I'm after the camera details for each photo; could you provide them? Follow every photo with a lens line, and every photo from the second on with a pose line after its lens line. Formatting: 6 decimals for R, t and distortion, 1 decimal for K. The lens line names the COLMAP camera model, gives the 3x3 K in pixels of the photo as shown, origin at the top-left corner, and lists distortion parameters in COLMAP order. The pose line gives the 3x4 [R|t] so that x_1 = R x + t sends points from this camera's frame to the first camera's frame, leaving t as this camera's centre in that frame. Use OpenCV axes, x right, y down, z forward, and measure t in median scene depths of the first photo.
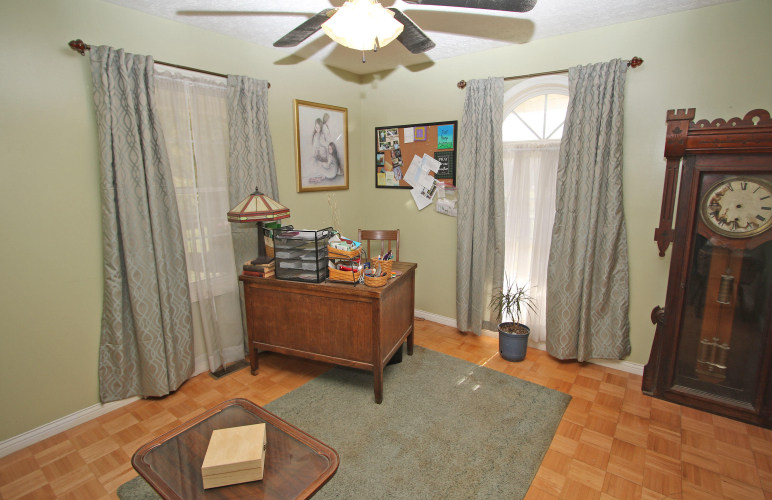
lens RADIAL K [[381.7, 0, 385.9], [0, 381.7, 234.3], [0, 0, 1]] dist [-0.003435, -0.000972]
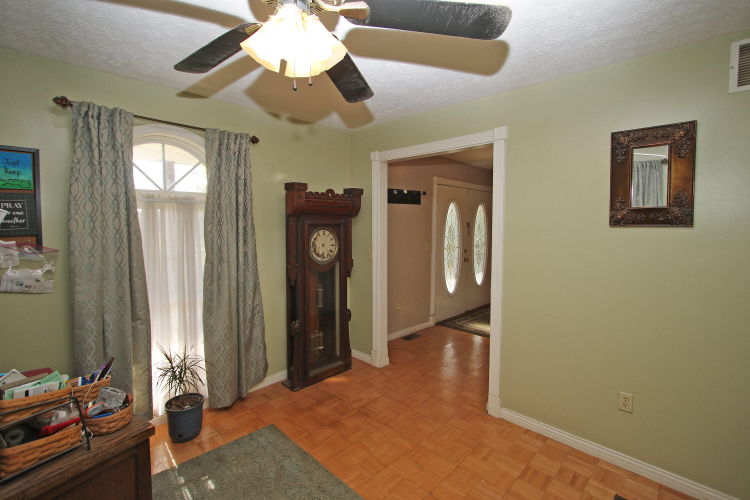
lens RADIAL K [[342.9, 0, 374.0], [0, 342.9, 237.2], [0, 0, 1]] dist [0.002924, 0.000556]
pose [[0.143070, -0.043347, 0.988763, -0.433799], [0.156014, 0.987538, 0.020718, -0.088410], [-0.977339, 0.151296, 0.148049, 0.471858]]
